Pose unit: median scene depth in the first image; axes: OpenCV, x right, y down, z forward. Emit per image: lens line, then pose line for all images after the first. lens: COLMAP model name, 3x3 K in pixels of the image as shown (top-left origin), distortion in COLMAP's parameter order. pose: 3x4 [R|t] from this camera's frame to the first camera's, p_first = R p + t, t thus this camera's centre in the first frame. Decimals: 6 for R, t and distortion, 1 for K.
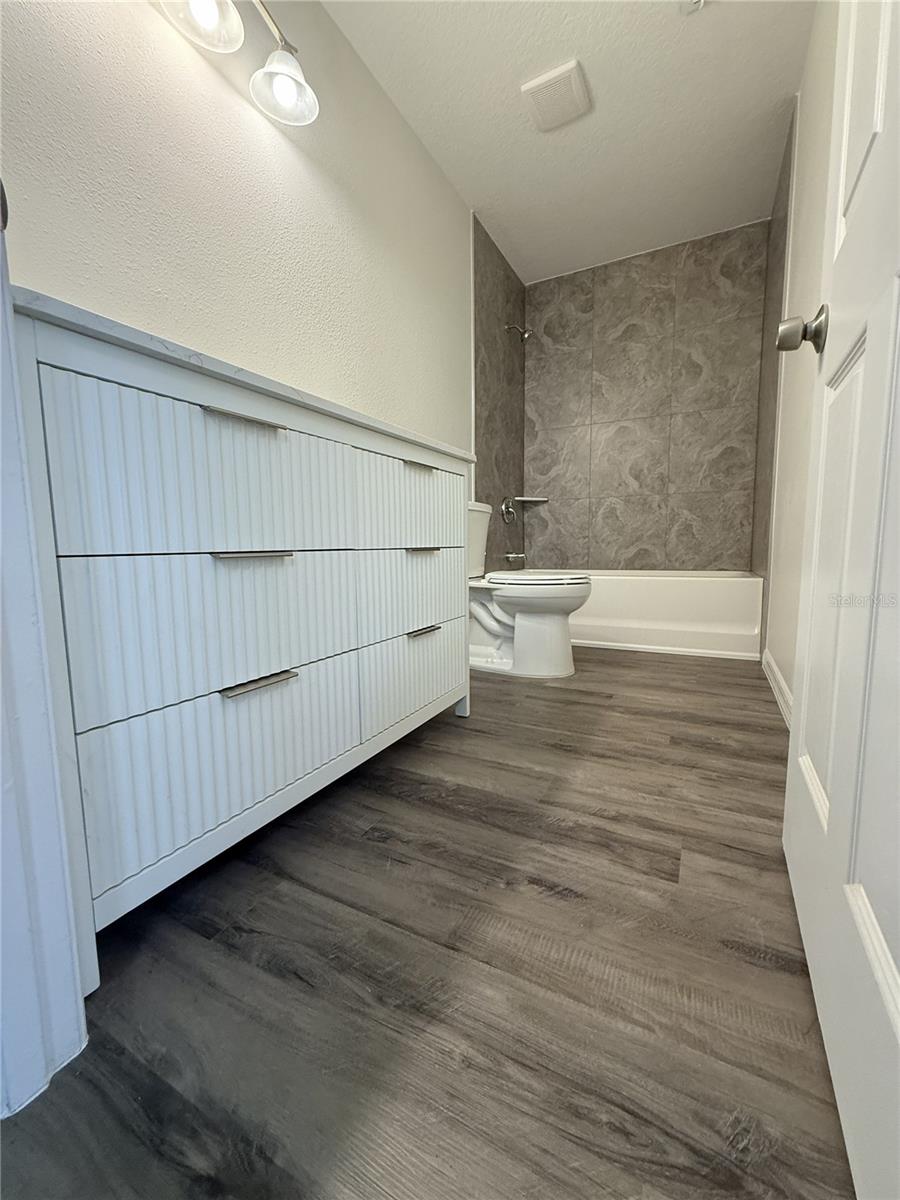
lens RADIAL K [[478.5, 0, 449.3], [0, 478.5, 597.6], [0, 0, 1]] dist [0.000040, 0.000027]
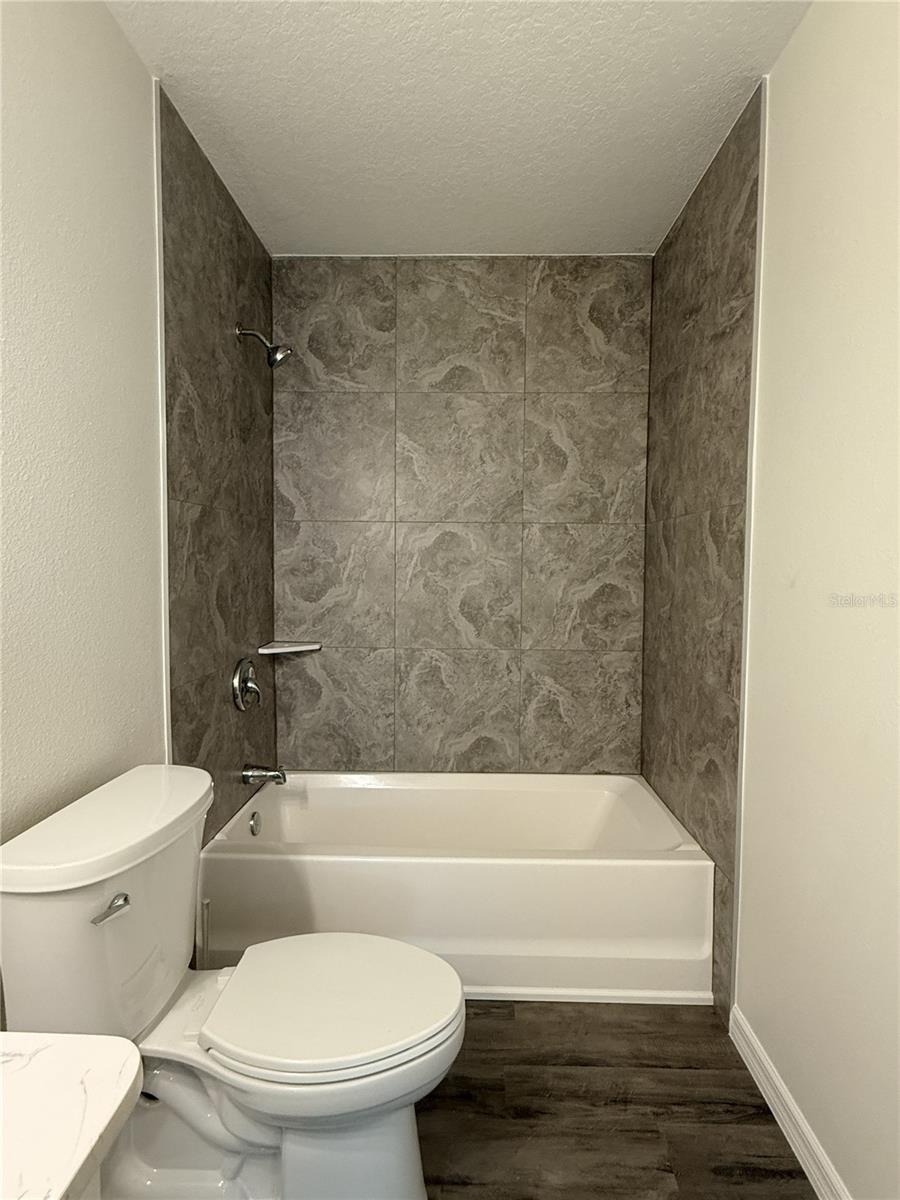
lens RADIAL K [[615.3, 0, 452.1], [0, 615.3, 594.7], [0, 0, 1]] dist [0.000275, 0.000443]
pose [[0.894308, -0.006284, 0.447408, 0.029793], [0.031617, 0.998290, -0.049176, -0.248320], [-0.446333, 0.058124, 0.892977, 0.335232]]
